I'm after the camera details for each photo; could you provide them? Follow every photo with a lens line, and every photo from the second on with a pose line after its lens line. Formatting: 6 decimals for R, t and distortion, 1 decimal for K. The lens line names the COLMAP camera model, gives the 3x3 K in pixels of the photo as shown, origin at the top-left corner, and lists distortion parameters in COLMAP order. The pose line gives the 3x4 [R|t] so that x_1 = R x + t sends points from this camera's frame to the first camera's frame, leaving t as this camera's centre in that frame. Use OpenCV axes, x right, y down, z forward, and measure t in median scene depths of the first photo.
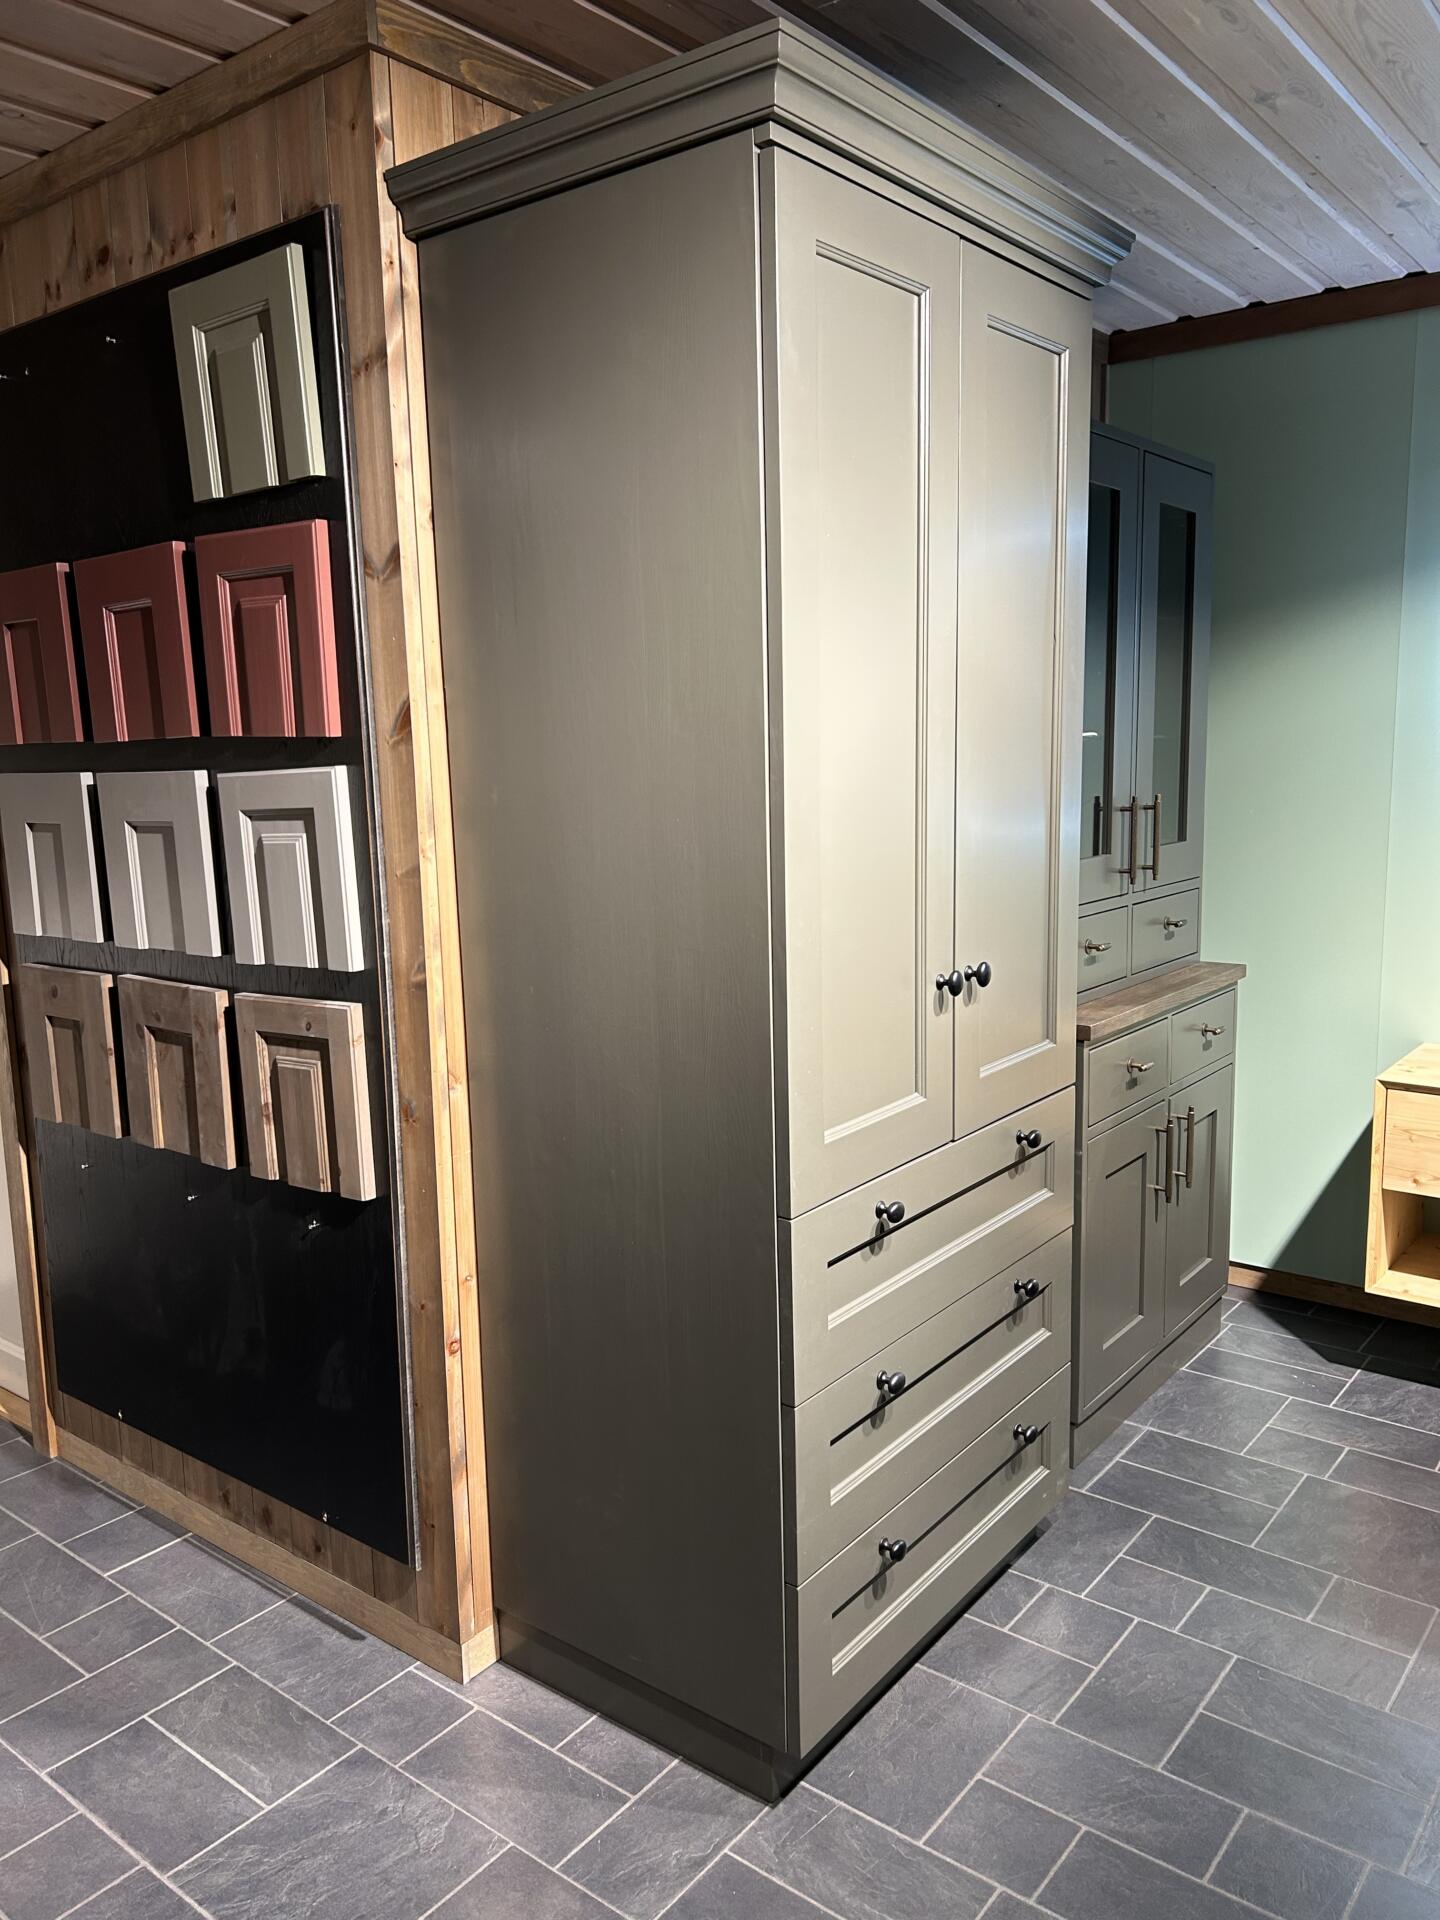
lens RADIAL K [[1436.2, 0, 714.3], [0, 1436.2, 971.0], [0, 0, 1]] dist [0.040668, -0.038738]
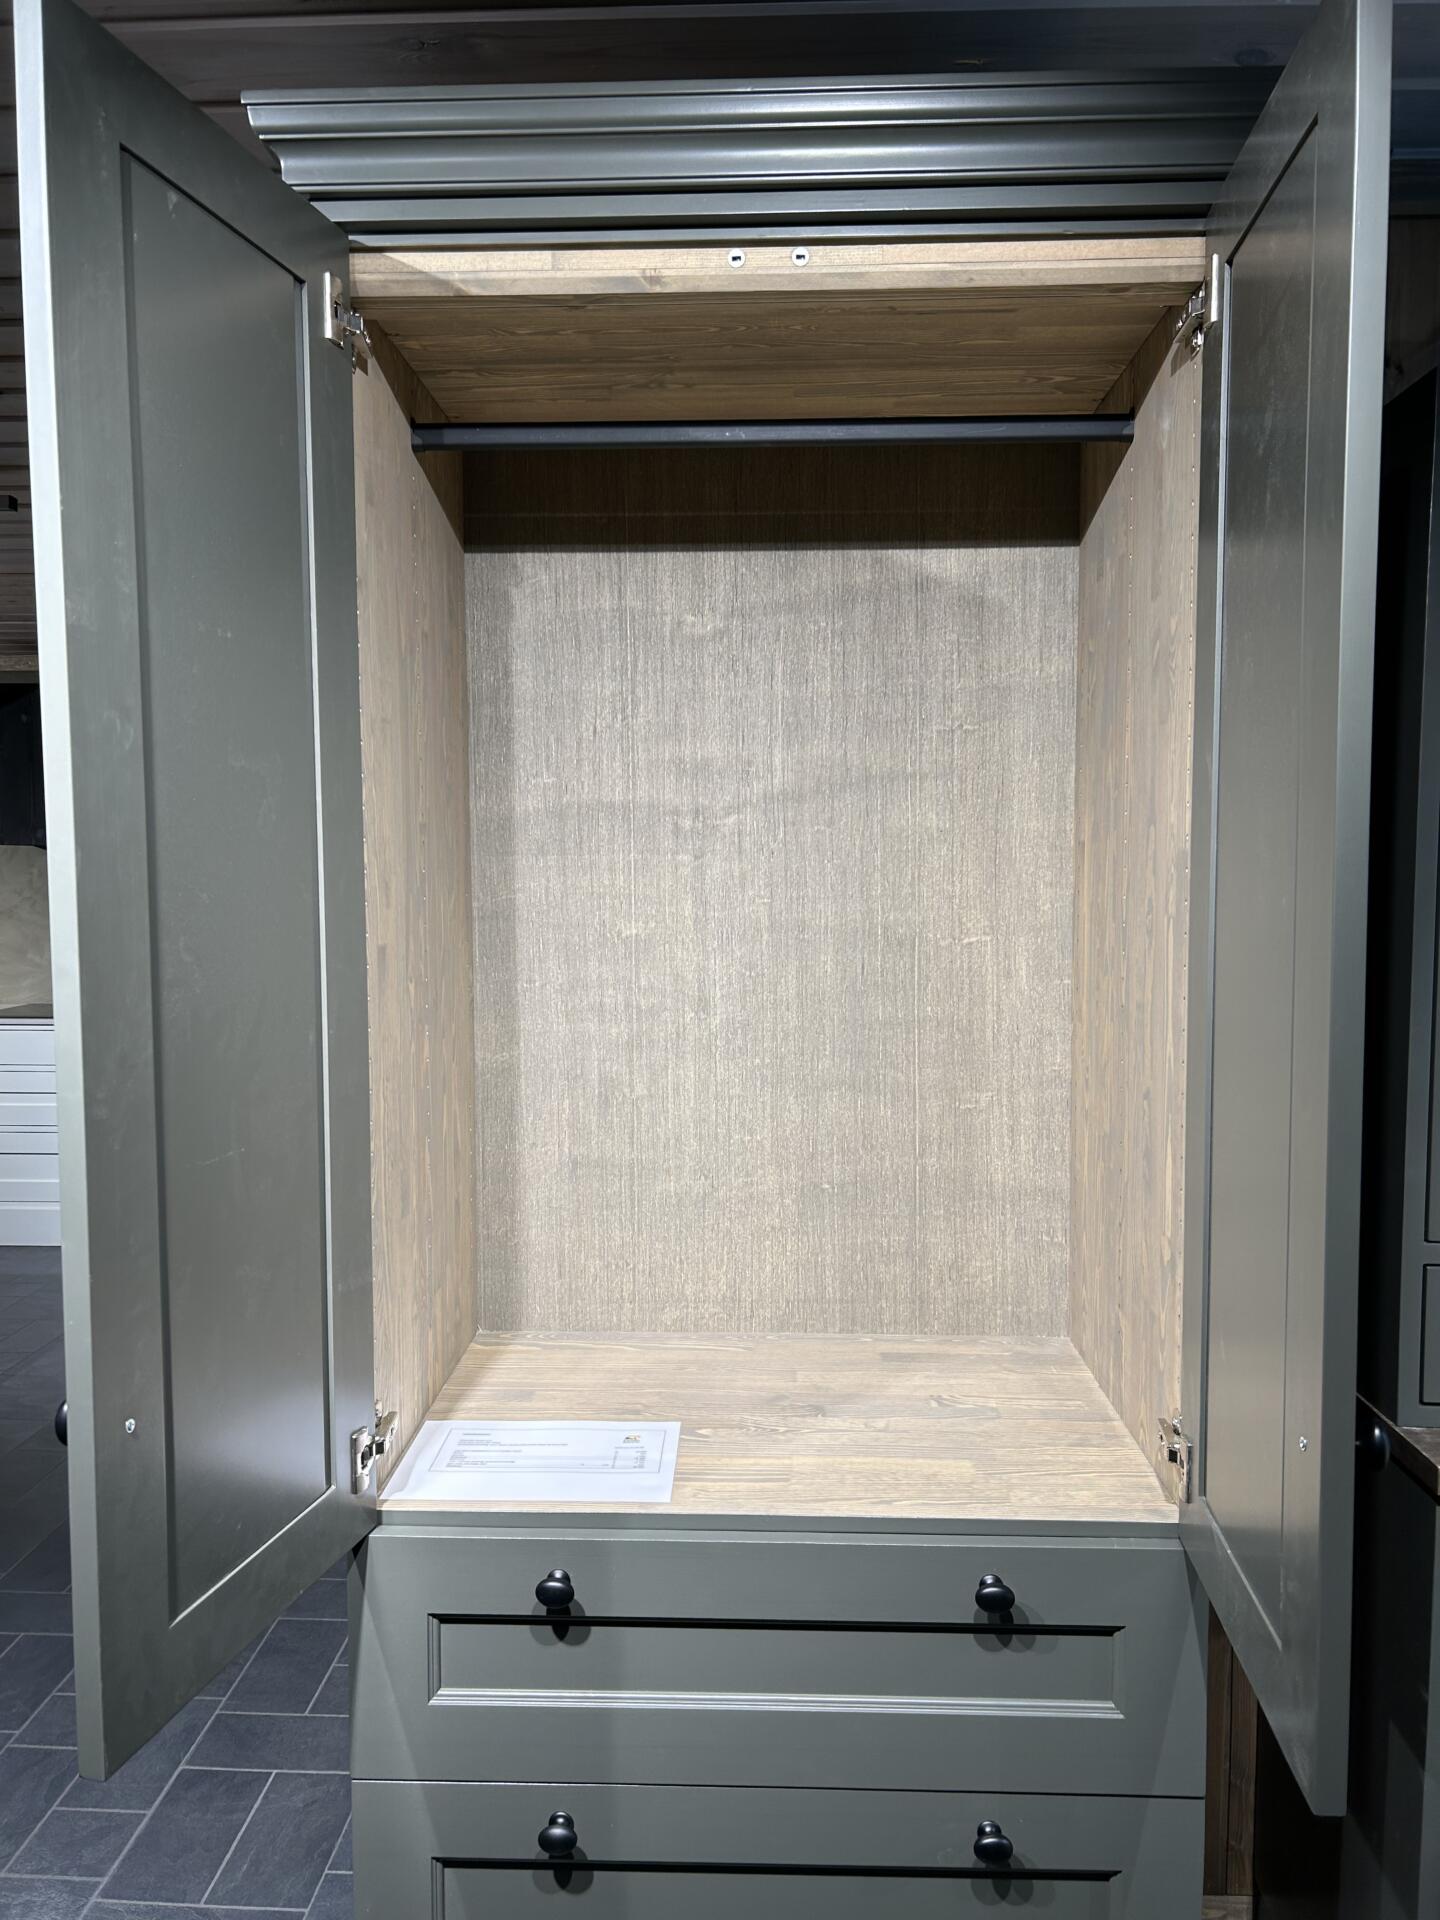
lens RADIAL K [[1443.9, 0, 726.0], [0, 1443.9, 966.6], [0, 0, 1]] dist [0.015178, -0.004346]
pose [[0.591638, 0.076237, -0.802591, 0.647542], [-0.145403, 0.989284, -0.013215, -0.125762], [0.792983, 0.124517, 0.596383, 0.537661]]
